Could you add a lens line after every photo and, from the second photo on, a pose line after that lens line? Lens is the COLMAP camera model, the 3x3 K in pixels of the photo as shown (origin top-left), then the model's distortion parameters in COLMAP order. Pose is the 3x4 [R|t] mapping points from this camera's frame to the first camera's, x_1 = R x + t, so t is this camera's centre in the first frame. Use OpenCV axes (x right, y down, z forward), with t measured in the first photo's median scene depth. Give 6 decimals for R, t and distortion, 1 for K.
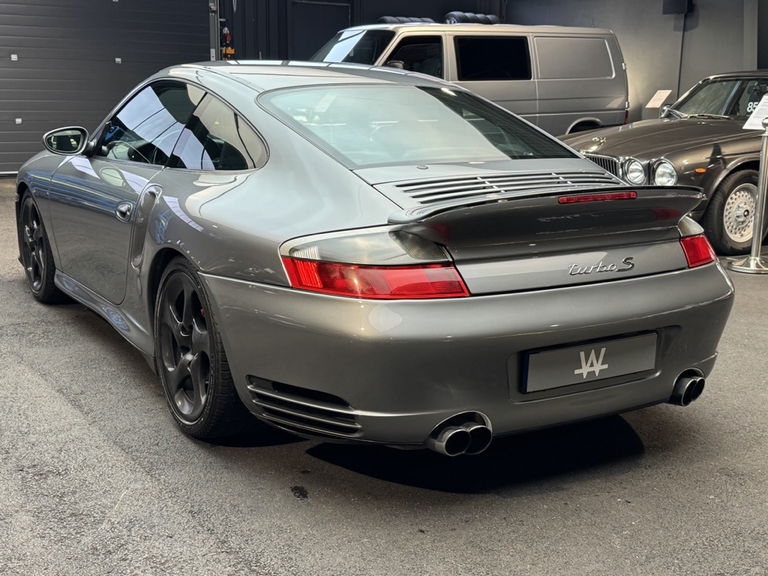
lens RADIAL K [[971.2, 0, 384.1], [0, 971.2, 286.9], [0, 0, 1]] dist [0.064796, 0.000000]
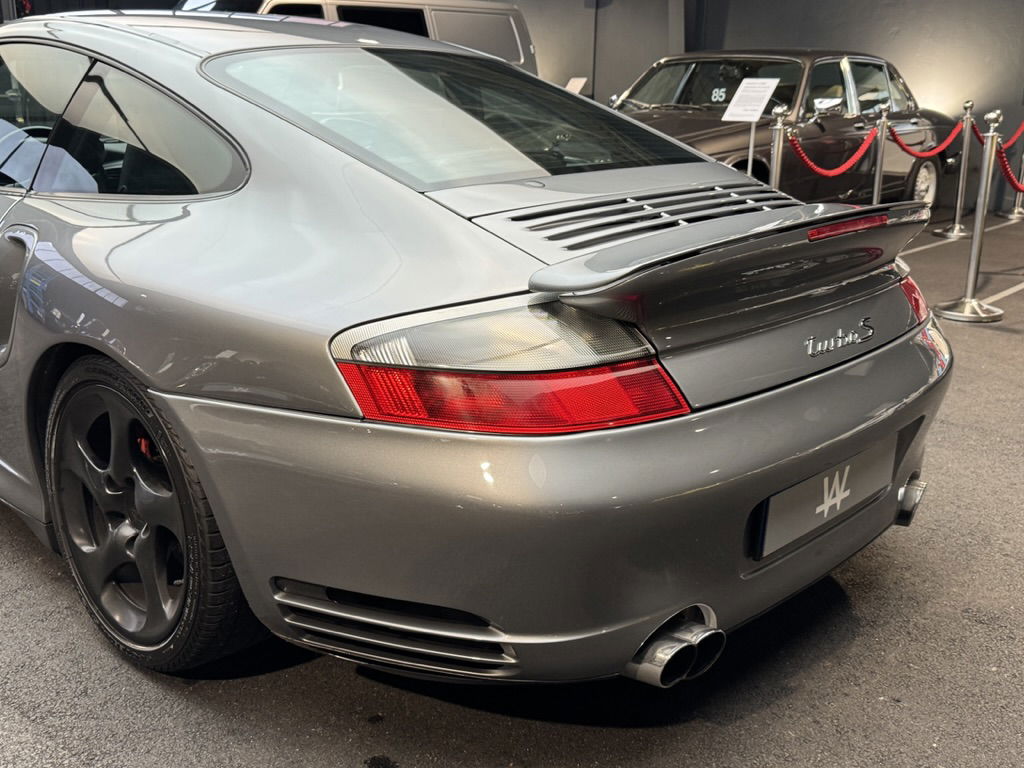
lens RADIAL K [[1065.9, 0, 514.6], [0, 1065.9, 383.8], [0, 0, 1]] dist [0.042667, 0.000000]
pose [[0.963075, -0.076785, 0.258050, -0.152948], [0.057123, 0.994923, 0.082858, -0.058238], [-0.263102, -0.065057, 0.962572, 0.381686]]
